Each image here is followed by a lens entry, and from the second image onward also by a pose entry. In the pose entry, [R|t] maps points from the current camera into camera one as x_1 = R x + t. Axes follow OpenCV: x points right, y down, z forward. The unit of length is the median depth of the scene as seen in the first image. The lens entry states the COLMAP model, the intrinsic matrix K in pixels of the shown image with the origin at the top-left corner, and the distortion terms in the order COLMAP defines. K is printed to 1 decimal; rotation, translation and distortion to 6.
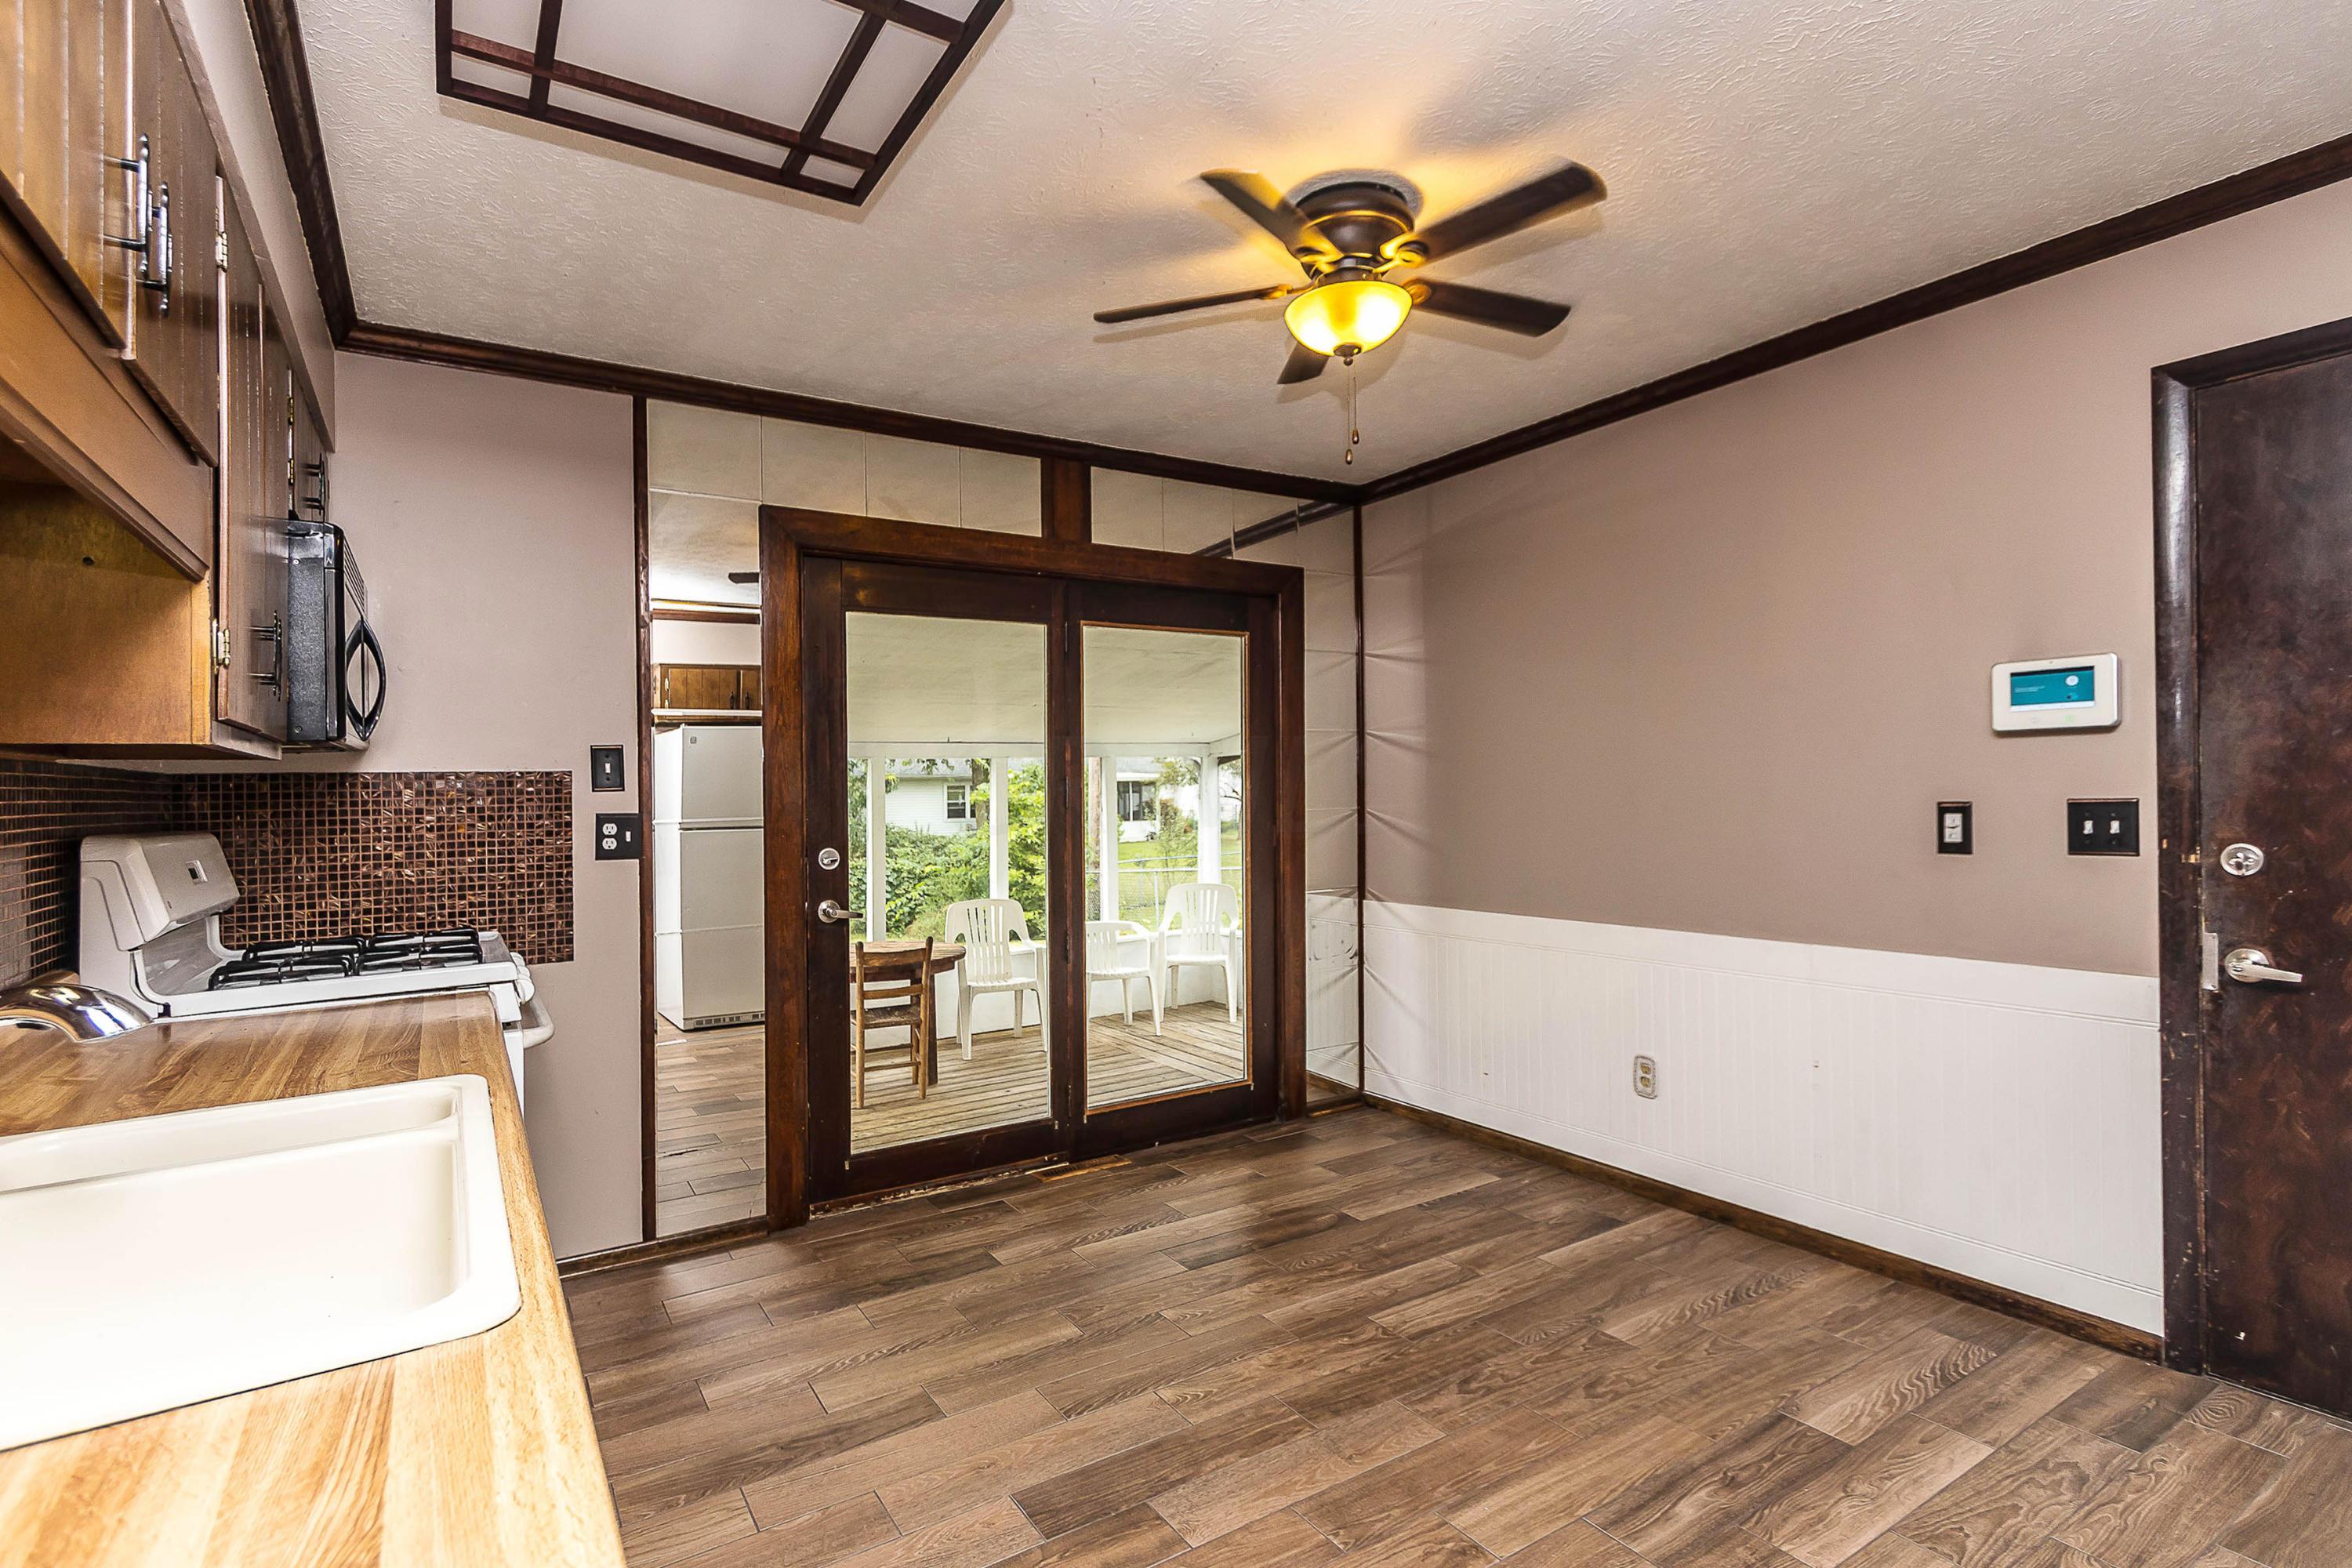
lens RADIAL K [[1149.4, 0, 1176.0], [0, 1149.4, 784.0], [0, 0, 1]] dist [0.001209, -0.001340]
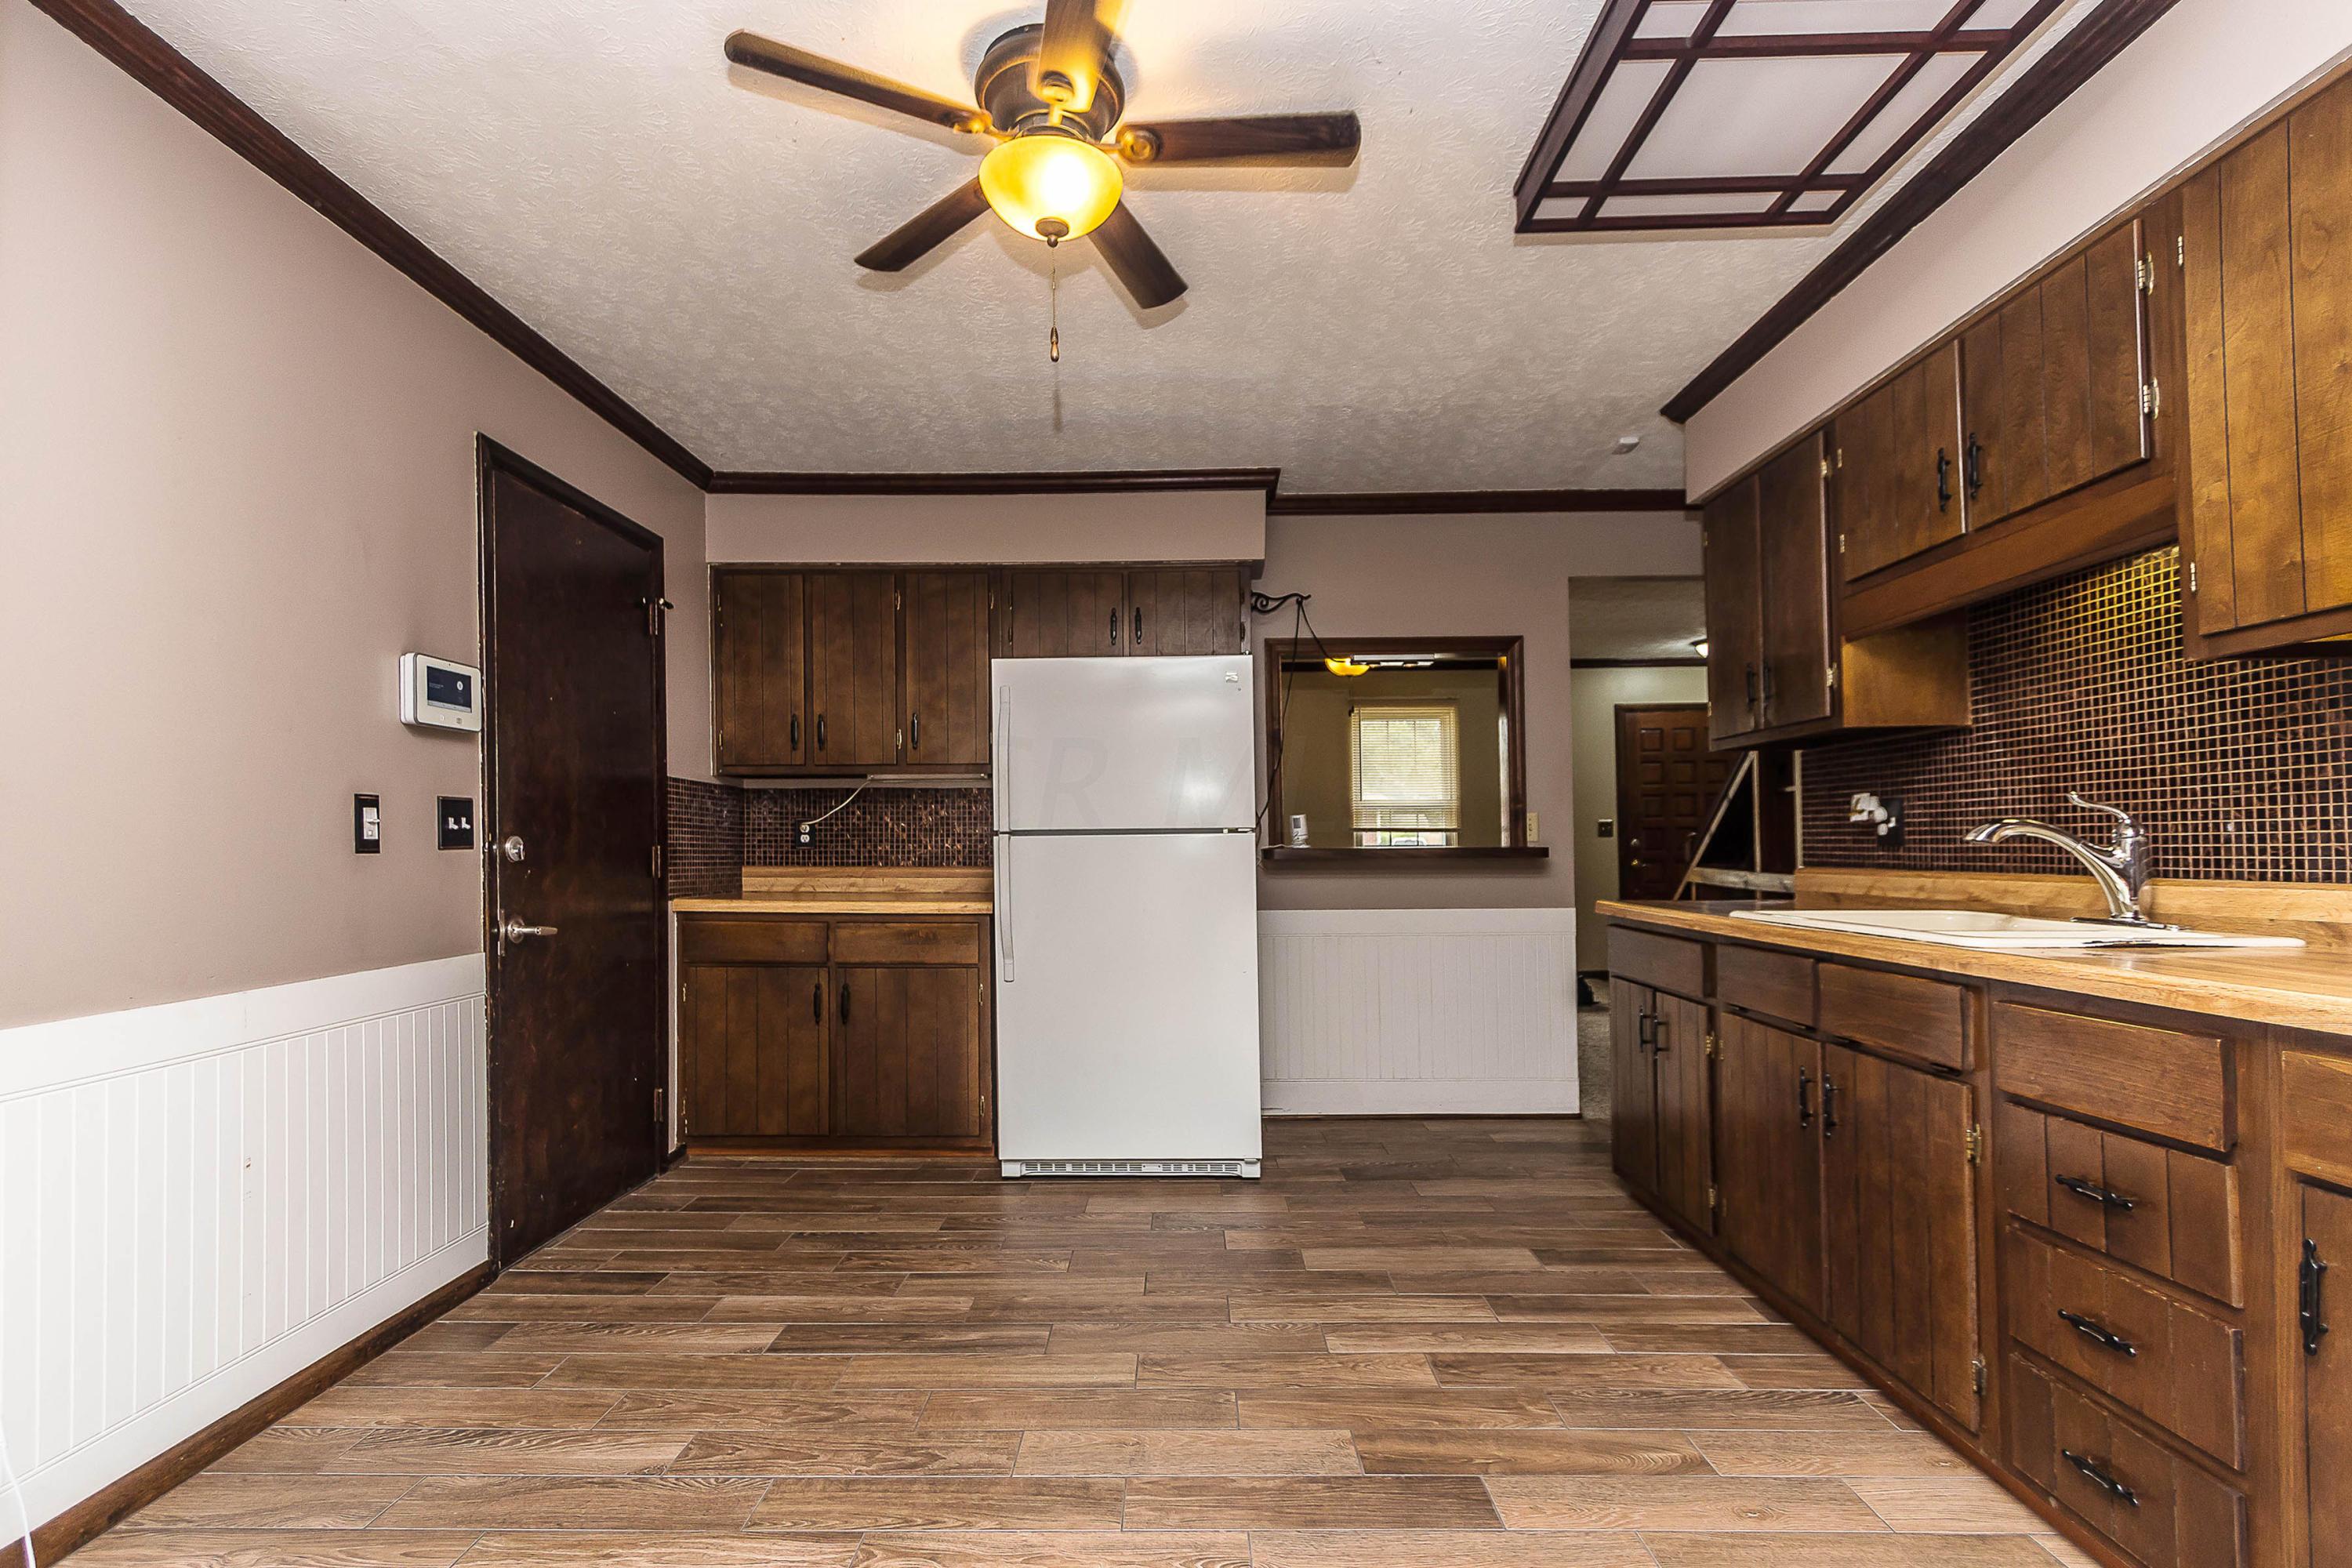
lens RADIAL K [[1069.2, 0, 1176.6], [0, 1069.2, 822.6], [0, 0, 1]] dist [-0.000629, -0.004149]
pose [[-0.835652, 0.039469, 0.547839, -0.264619], [0.023768, 0.999079, -0.035724, 0.073374], [-0.548745, -0.016831, -0.835821, 1.203014]]
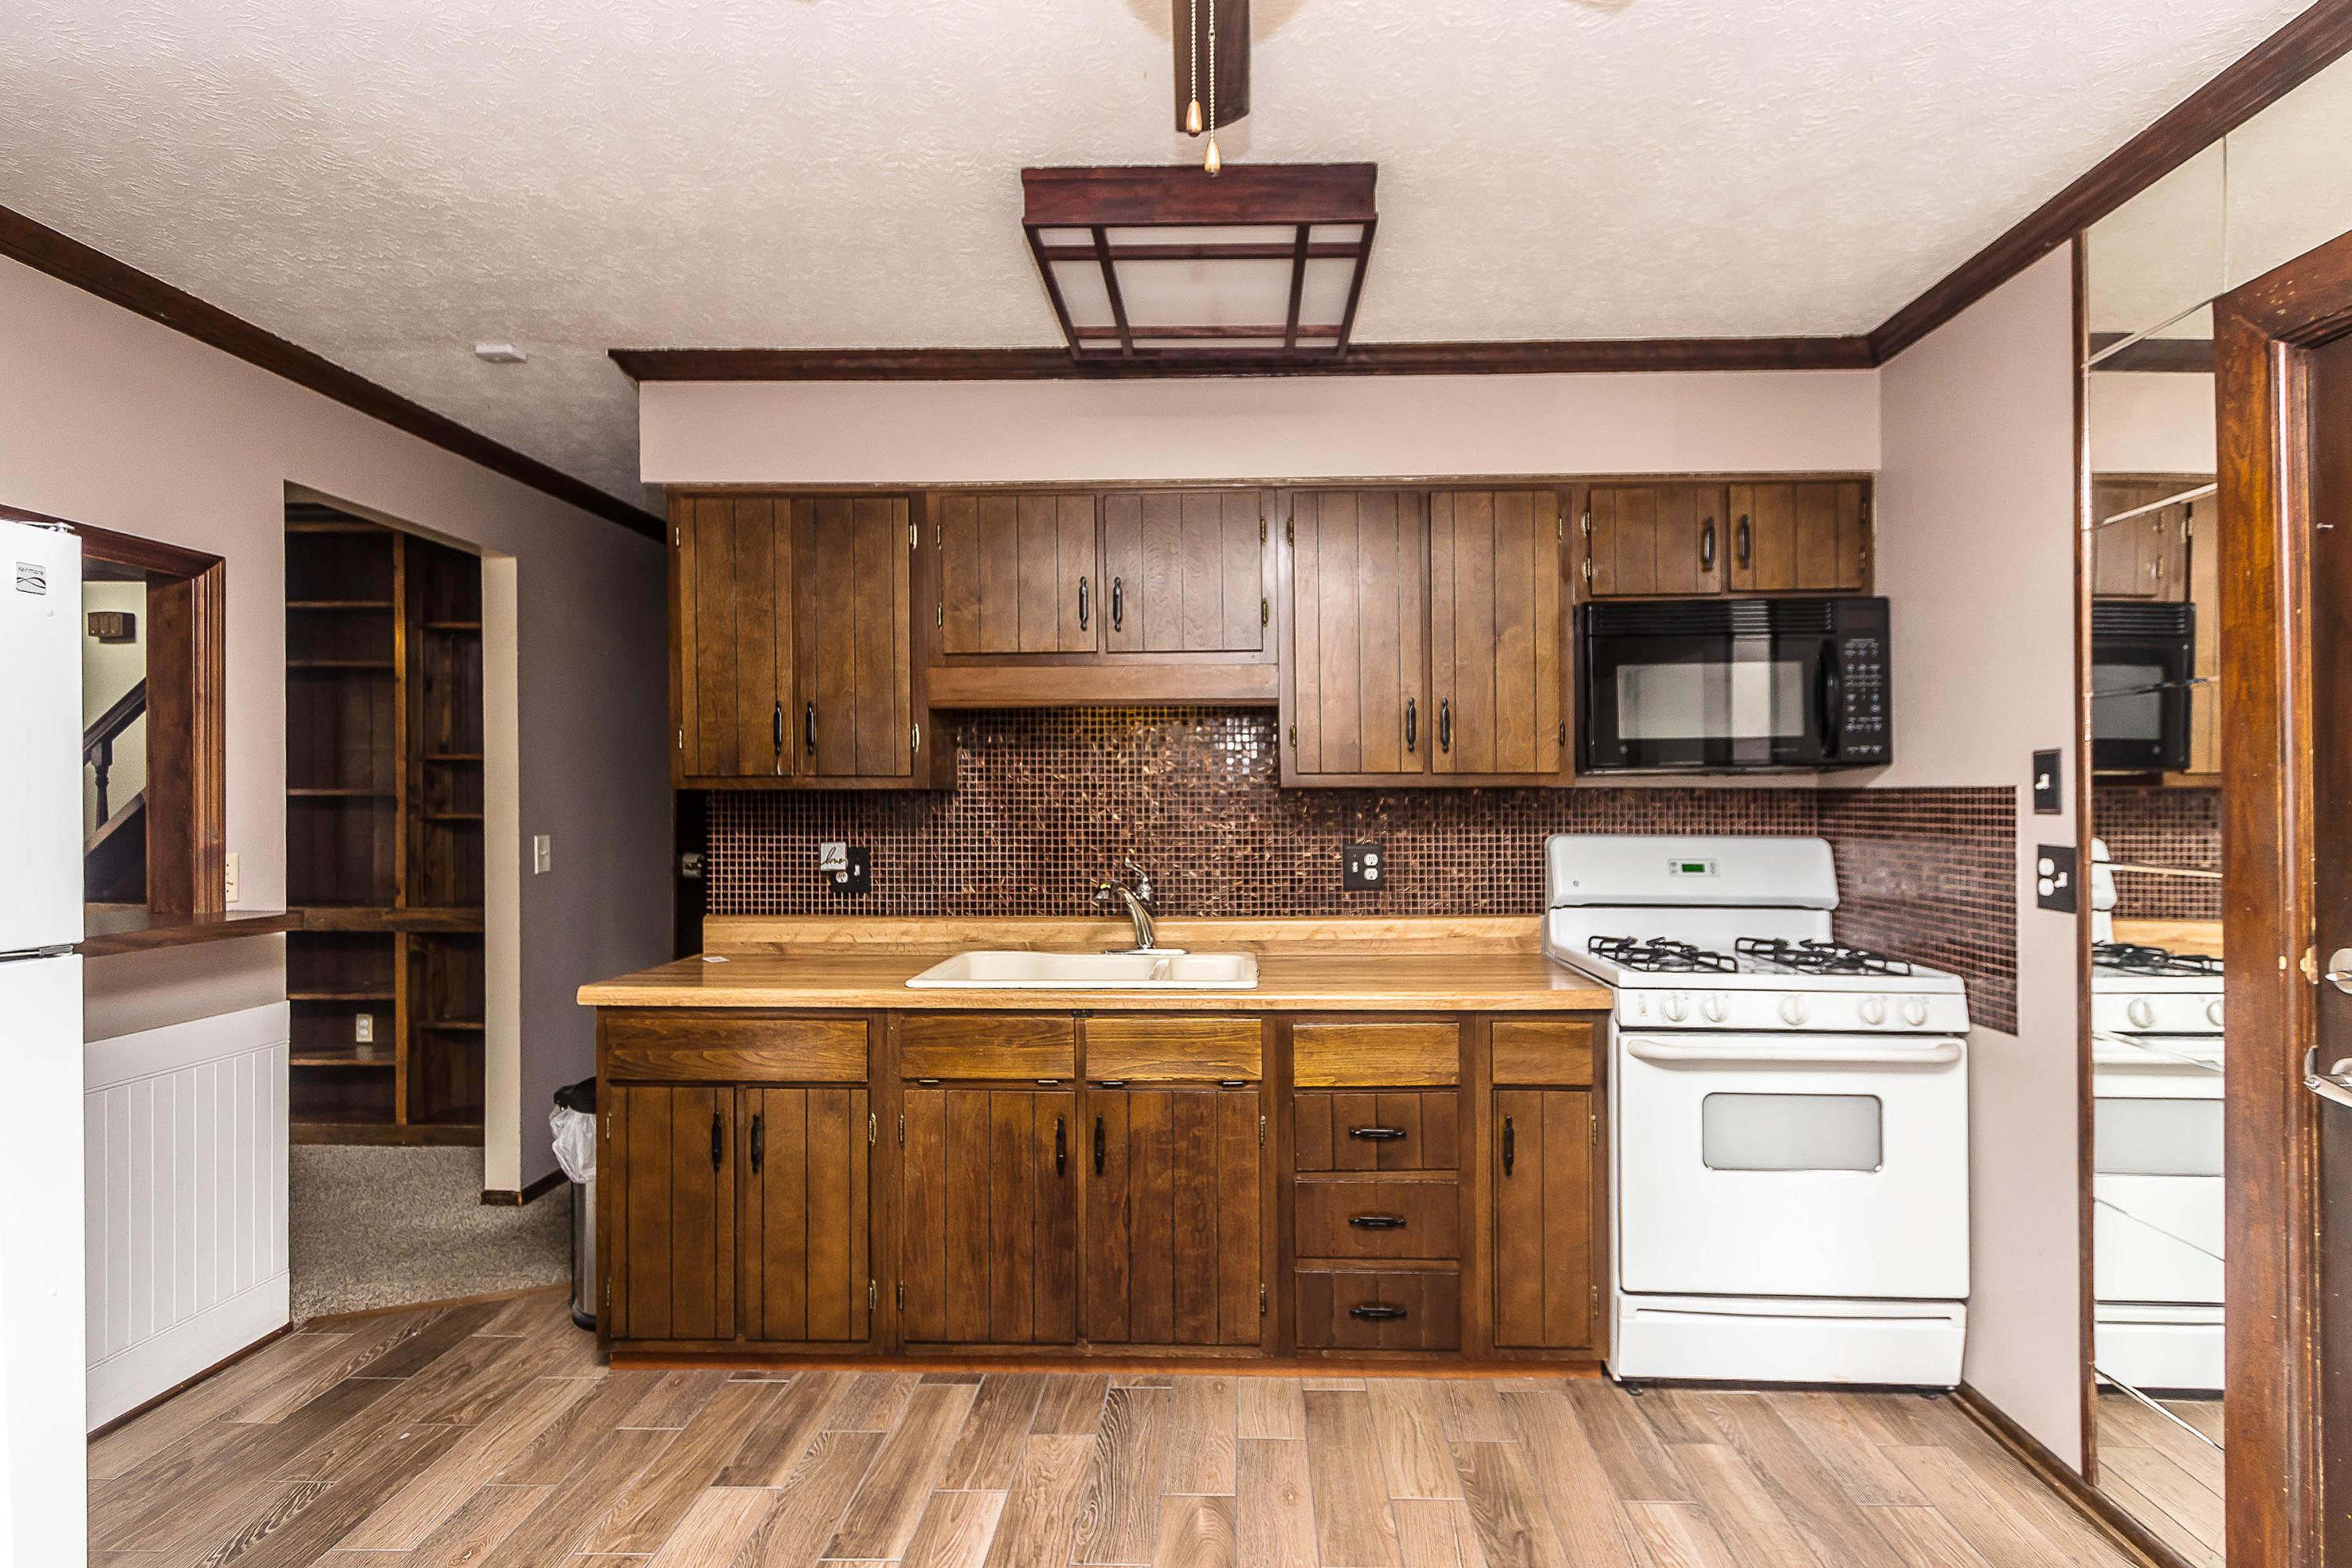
lens RADIAL K [[1149.4, 0, 1176.0], [0, 1149.4, 784.0], [0, 0, 1]] dist [0.001209, -0.001340]
pose [[-0.561529, 0.009999, -0.827397, 0.421912], [0.014746, 0.999889, 0.002076, -0.021840], [0.827326, -0.011036, -0.561614, 0.915259]]
